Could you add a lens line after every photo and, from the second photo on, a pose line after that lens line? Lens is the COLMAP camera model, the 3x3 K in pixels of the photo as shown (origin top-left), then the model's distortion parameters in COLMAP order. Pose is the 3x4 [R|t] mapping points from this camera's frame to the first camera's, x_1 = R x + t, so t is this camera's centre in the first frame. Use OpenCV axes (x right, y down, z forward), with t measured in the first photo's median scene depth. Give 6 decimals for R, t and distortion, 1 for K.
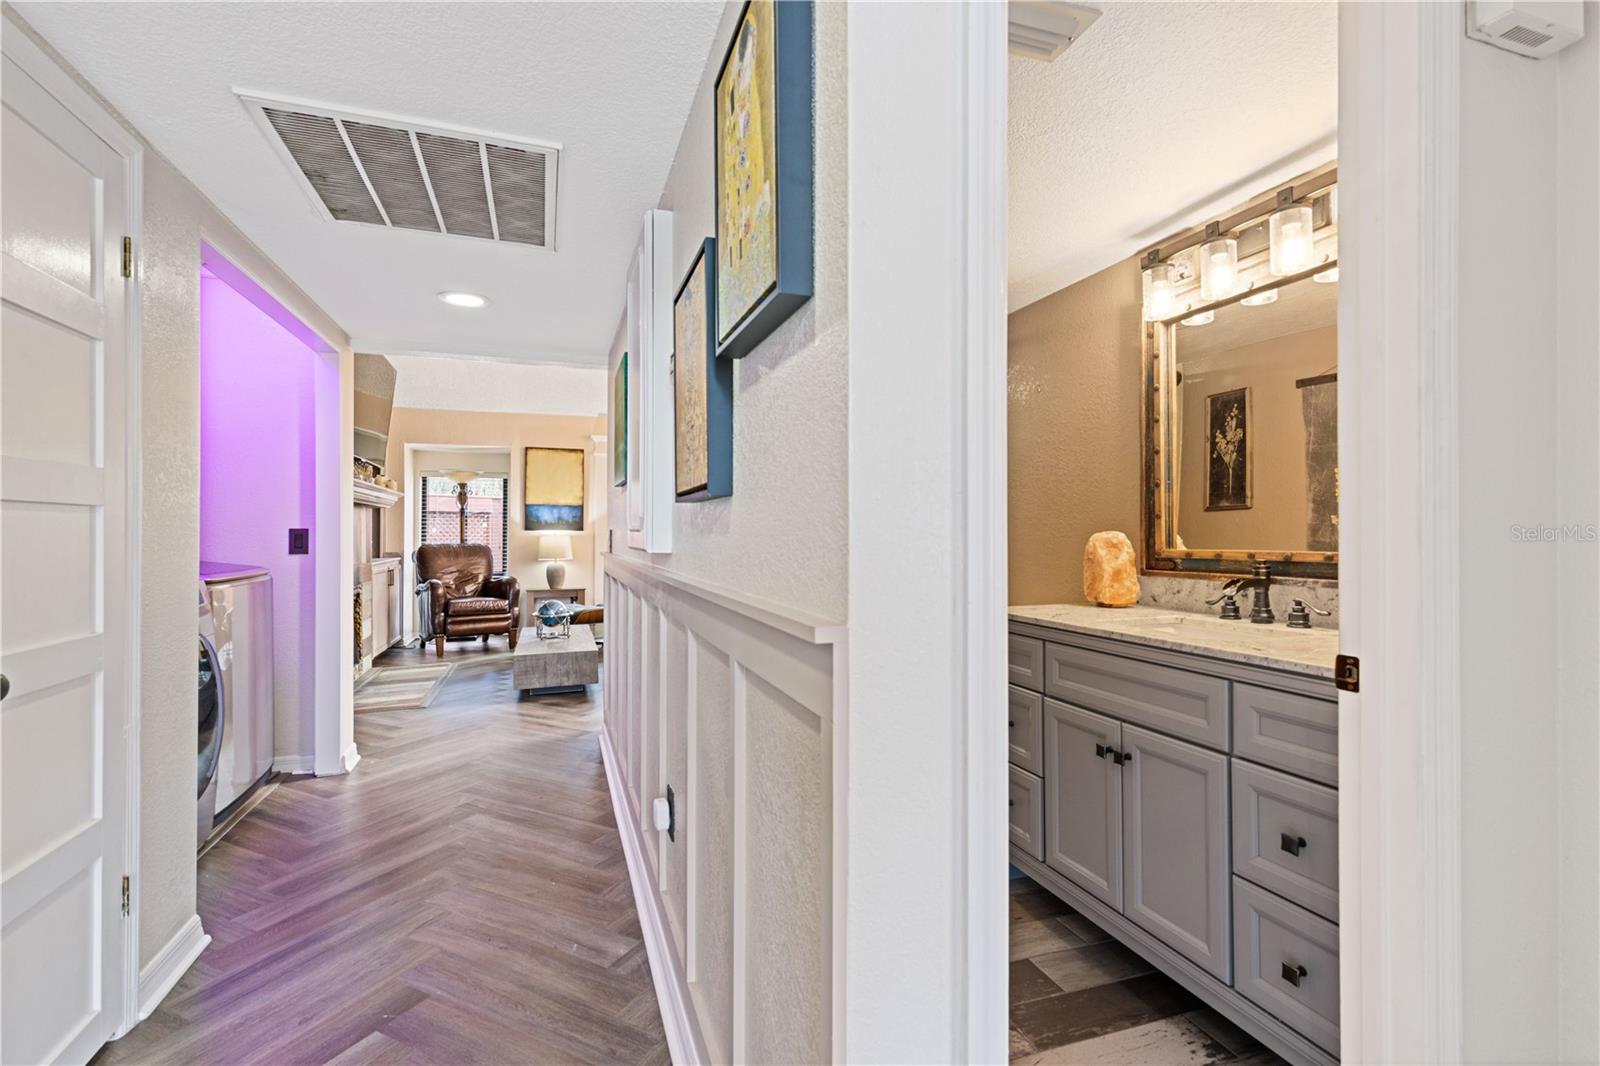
lens RADIAL K [[721.4, 0, 793.7], [0, 721.4, 530.9], [0, 0, 1]] dist [0.002179, -0.000058]
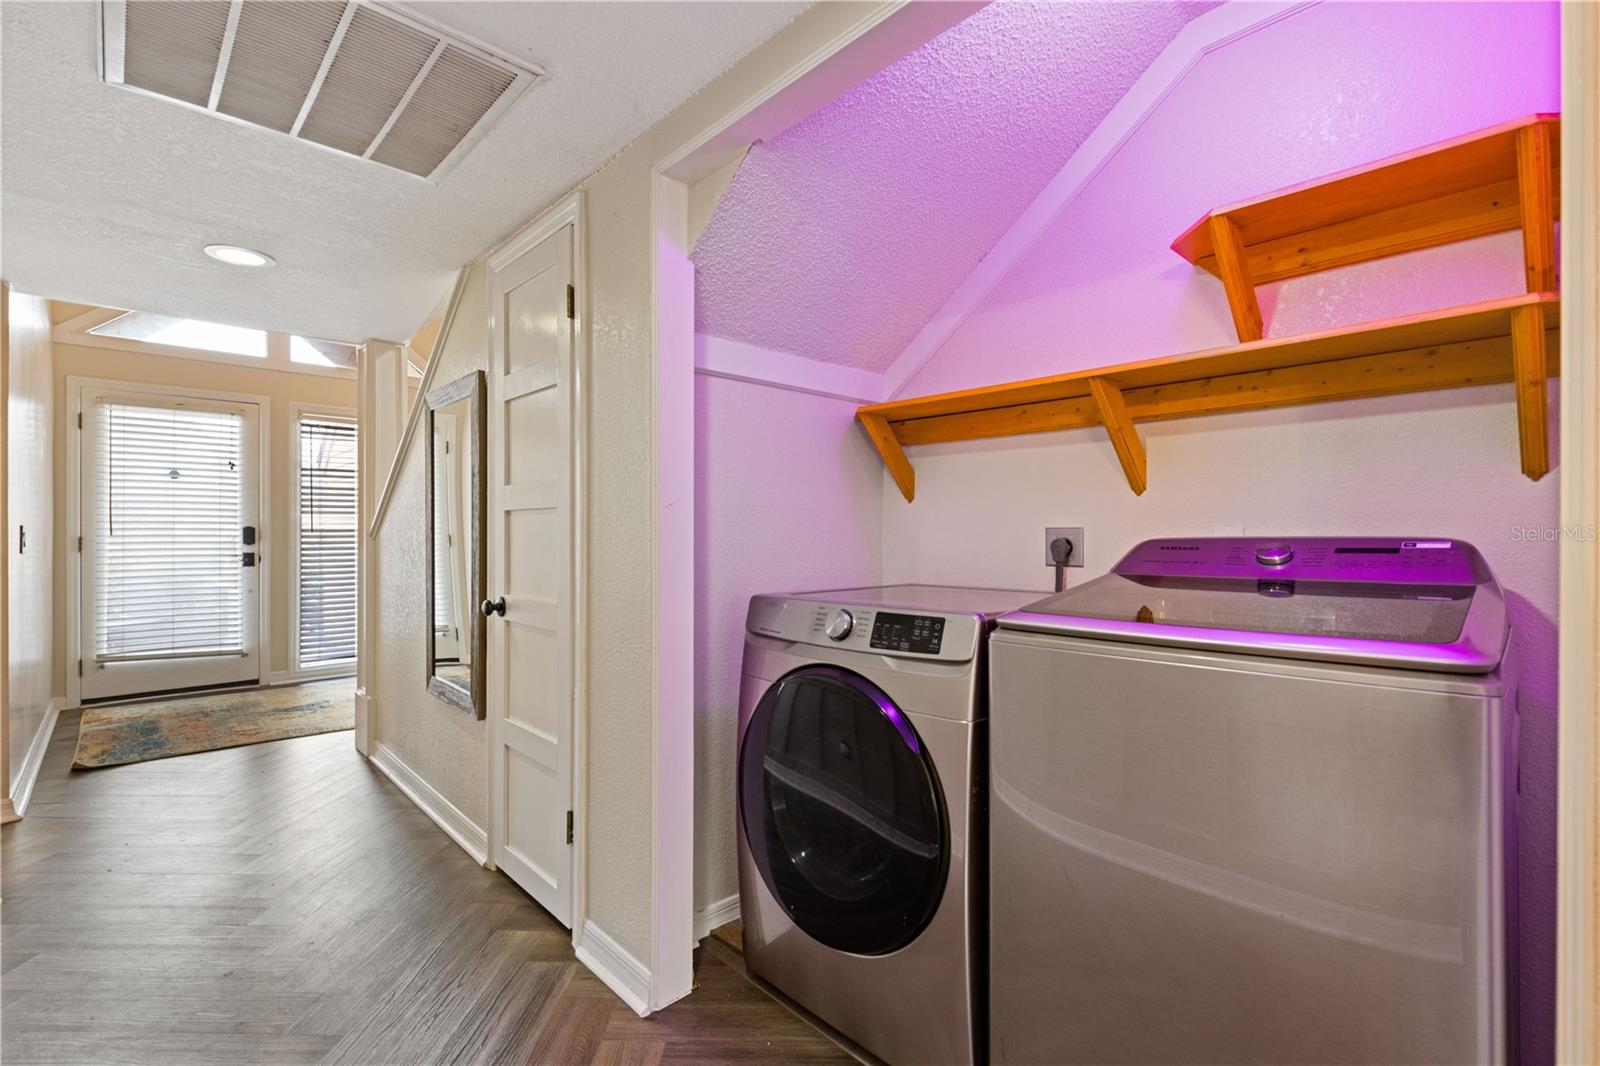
lens RADIAL K [[714.4, 0, 791.4], [0, 714.4, 528.8], [0, 0, 1]] dist [0.003526, -0.000851]
pose [[-0.912102, -0.001778, -0.409959, -0.386129], [0.001910, 0.999961, -0.008588, 0.008743], [0.409959, -0.008617, -0.912063, 1.126026]]
